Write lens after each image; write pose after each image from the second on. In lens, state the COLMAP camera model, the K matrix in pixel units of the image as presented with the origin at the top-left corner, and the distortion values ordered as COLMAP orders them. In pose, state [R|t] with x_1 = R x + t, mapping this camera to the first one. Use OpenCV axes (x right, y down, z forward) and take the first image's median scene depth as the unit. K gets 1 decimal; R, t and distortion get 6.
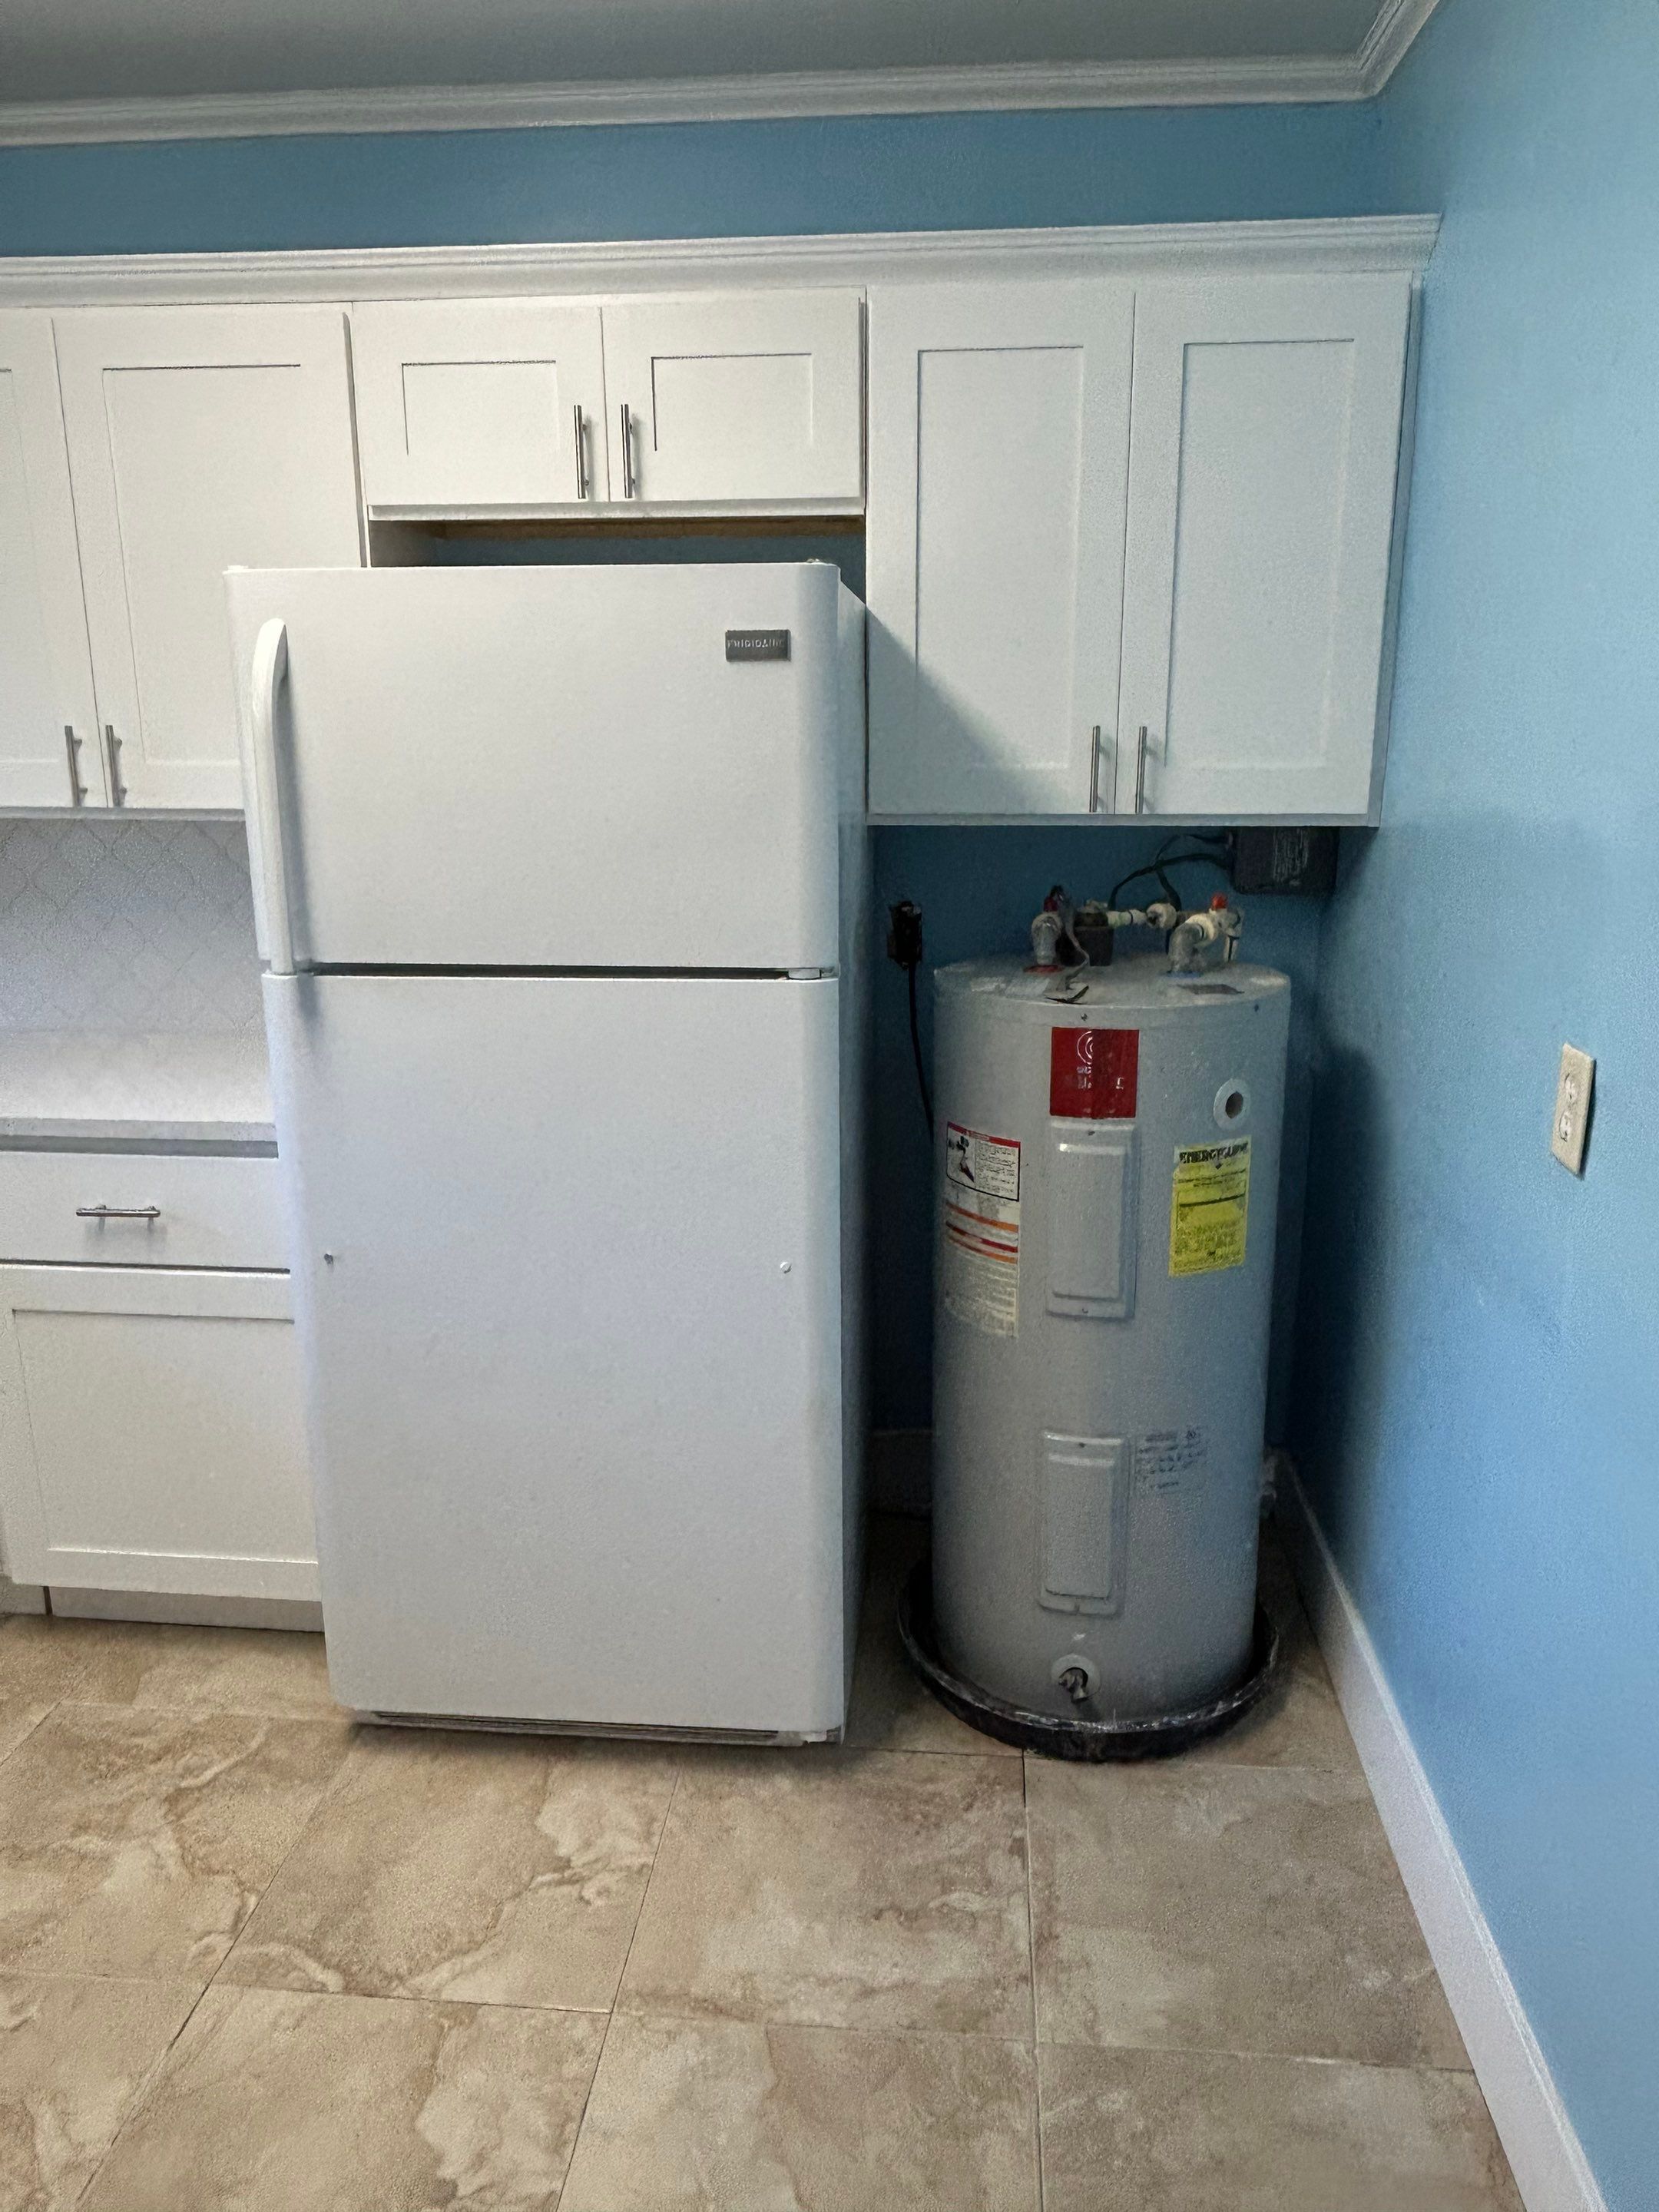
lens RADIAL K [[1513.2, 0, 839.4], [0, 1513.2, 1095.5], [0, 0, 1]] dist [0.002544, -0.008019]
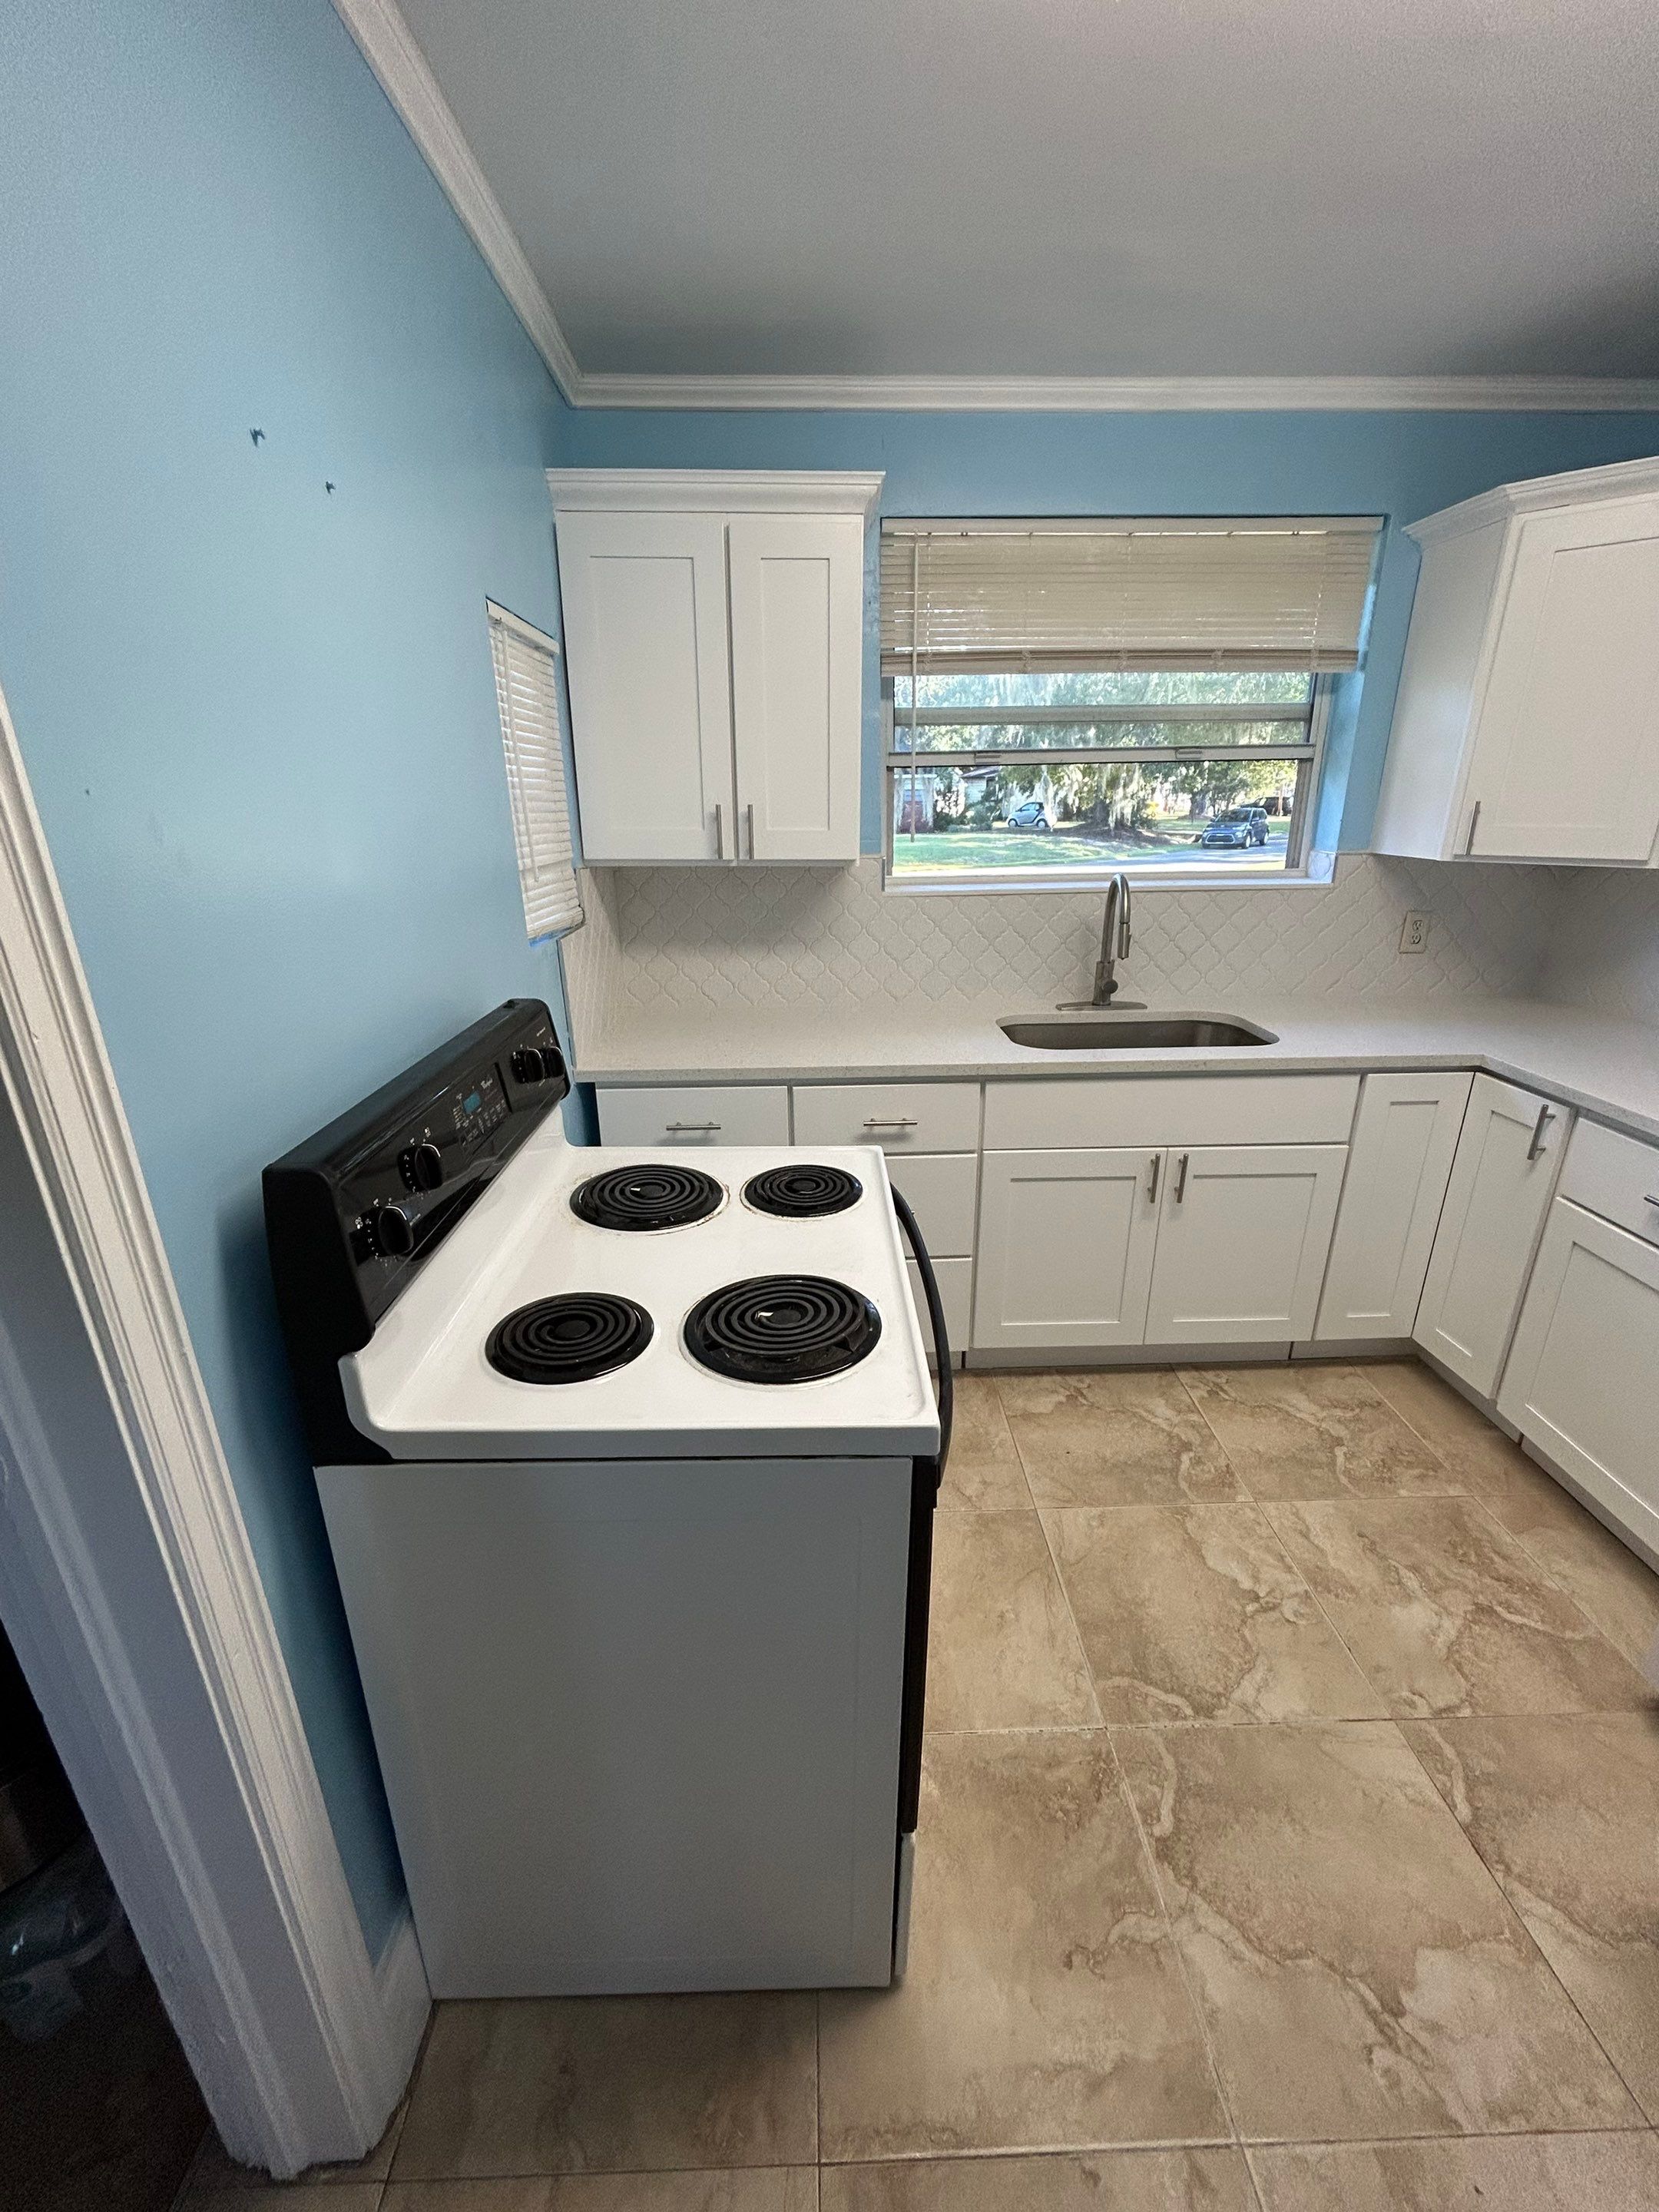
lens RADIAL K [[895.3, 0, 834.0], [0, 895.3, 1105.3], [0, 0, 1]] dist [-0.001019, 0.000915]
pose [[0.116400, 0.330184, -0.936712, 0.106149], [-0.236414, 0.925226, 0.296758, -0.062468], [0.964655, 0.186909, 0.185756, 0.210015]]
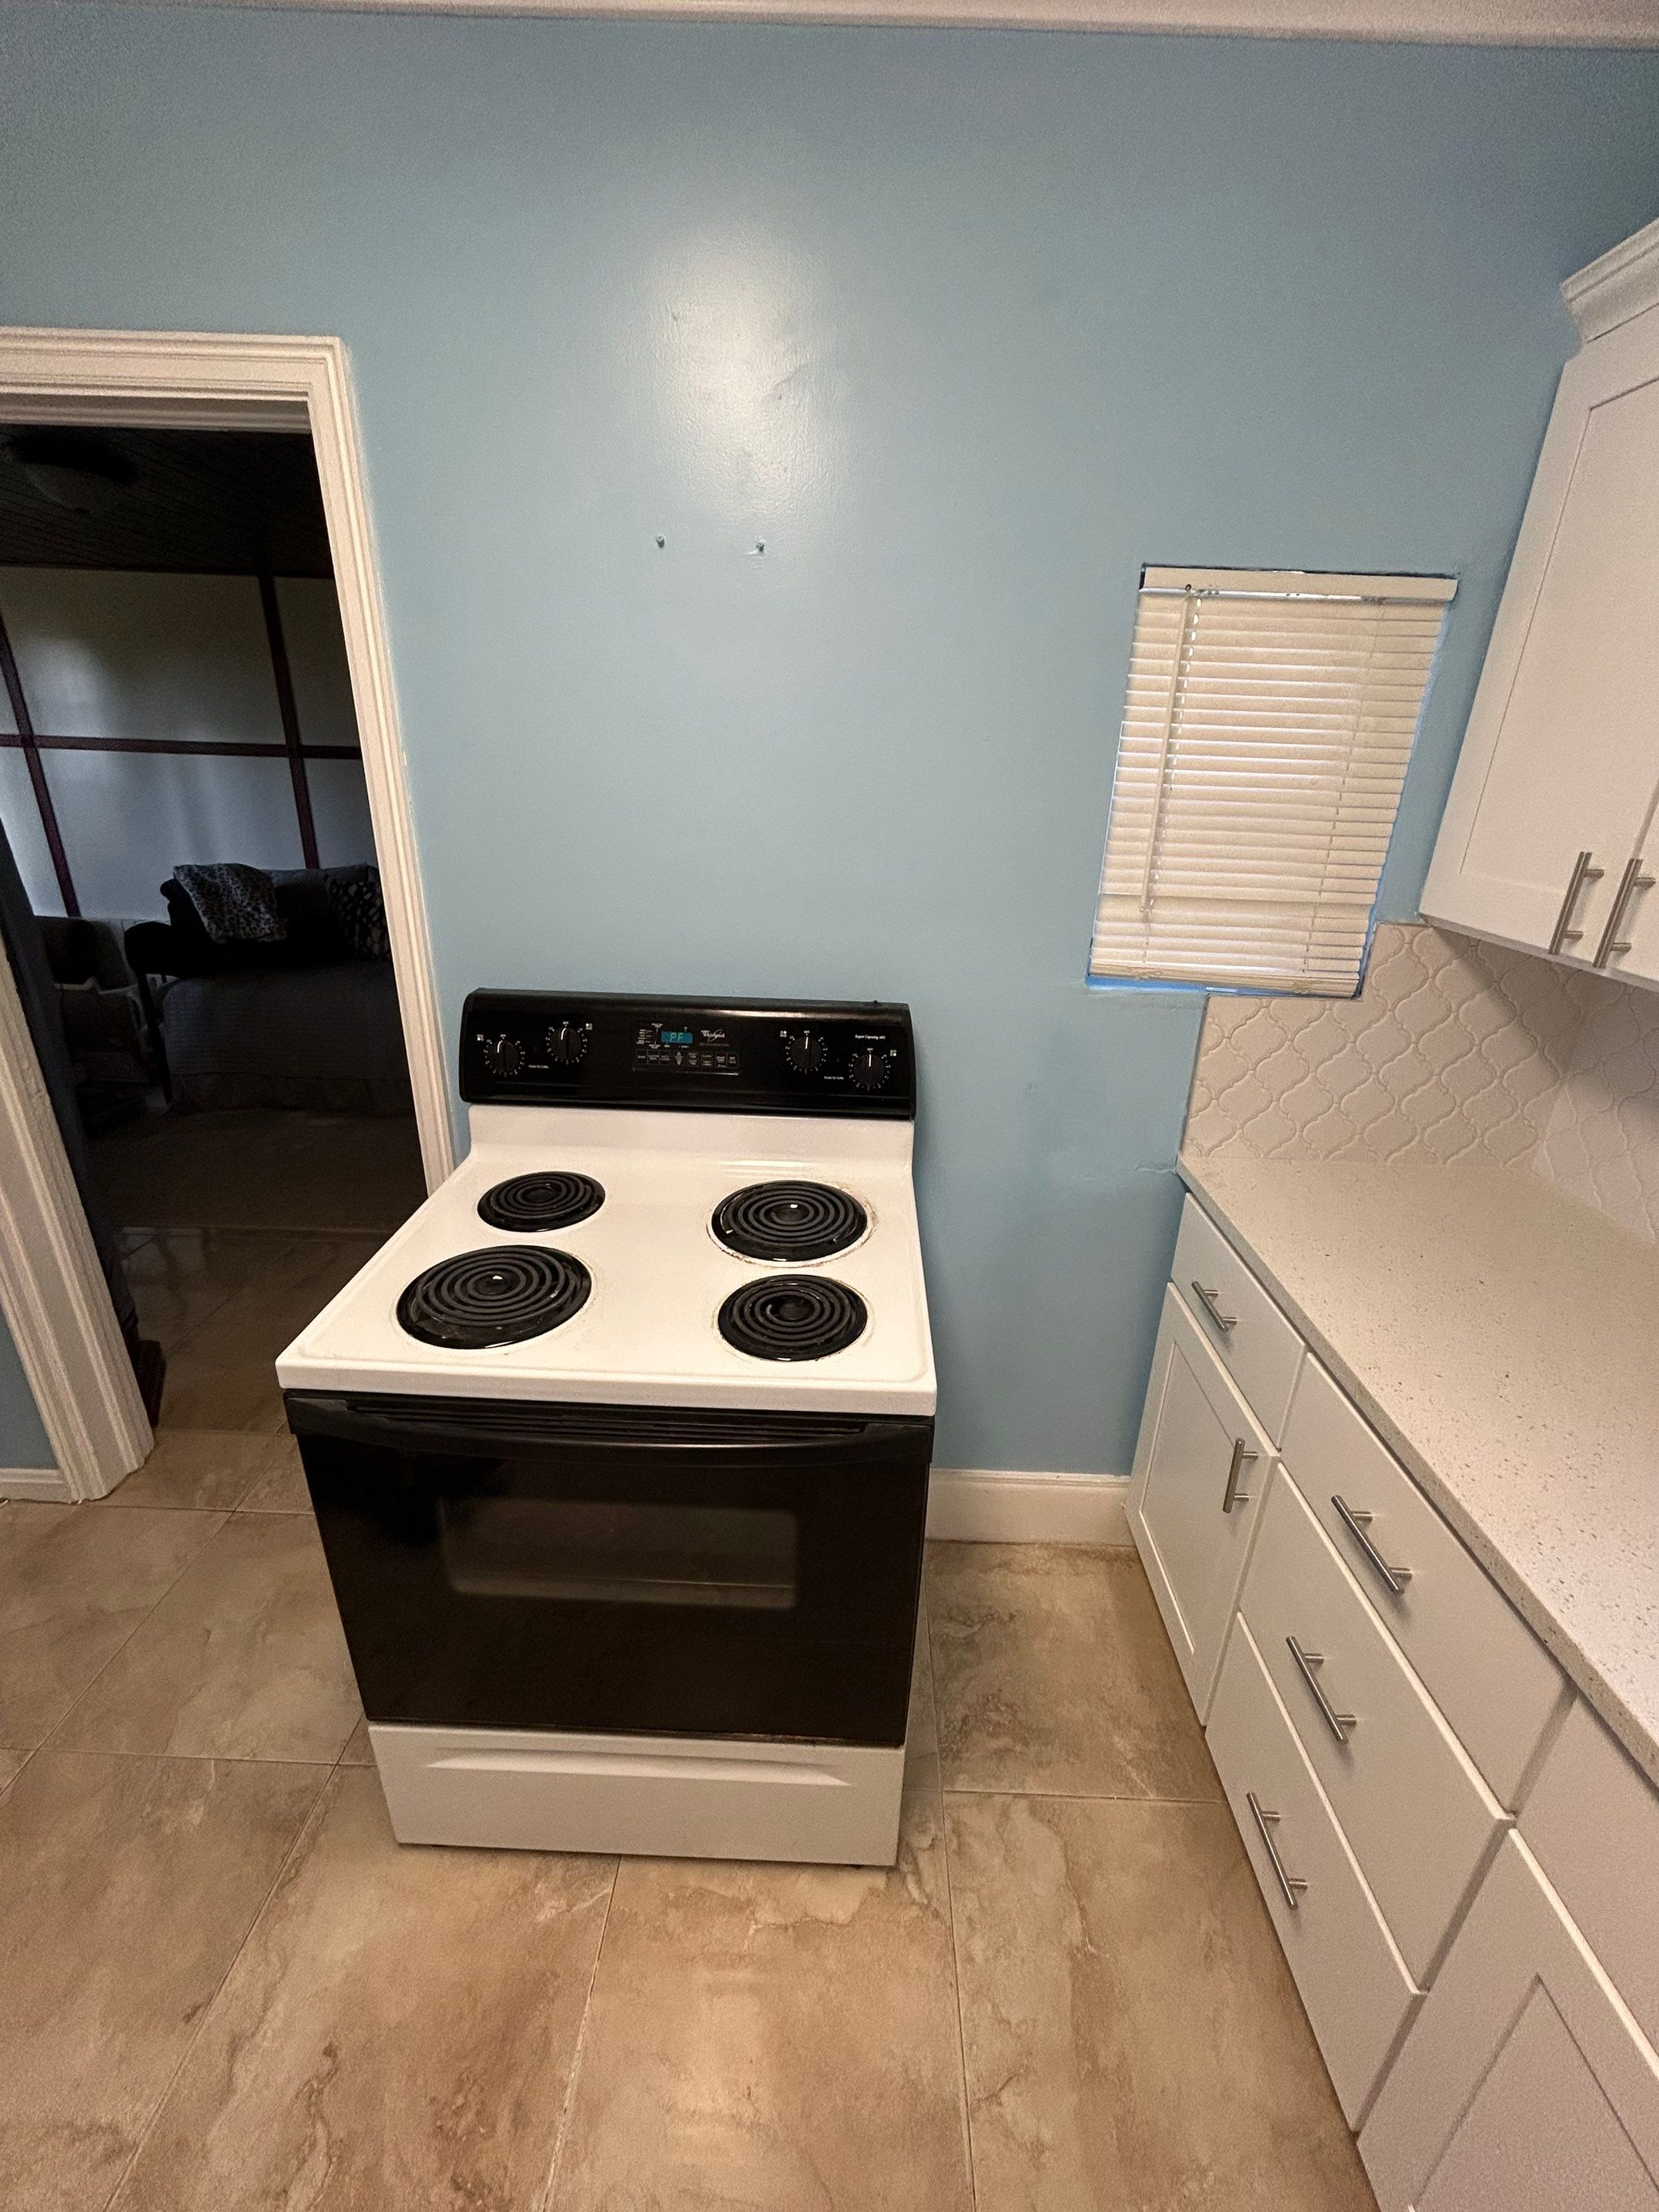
lens RADIAL K [[895.3, 0, 825.9], [0, 895.3, 1104.6], [0, 0, 1]] dist [-0.001019, 0.000915]
pose [[-0.998025, -0.001365, -0.062803, -0.527974], [-0.037369, 0.816528, 0.576096, -0.214041], [0.050494, 0.577305, -0.814966, 0.714683]]
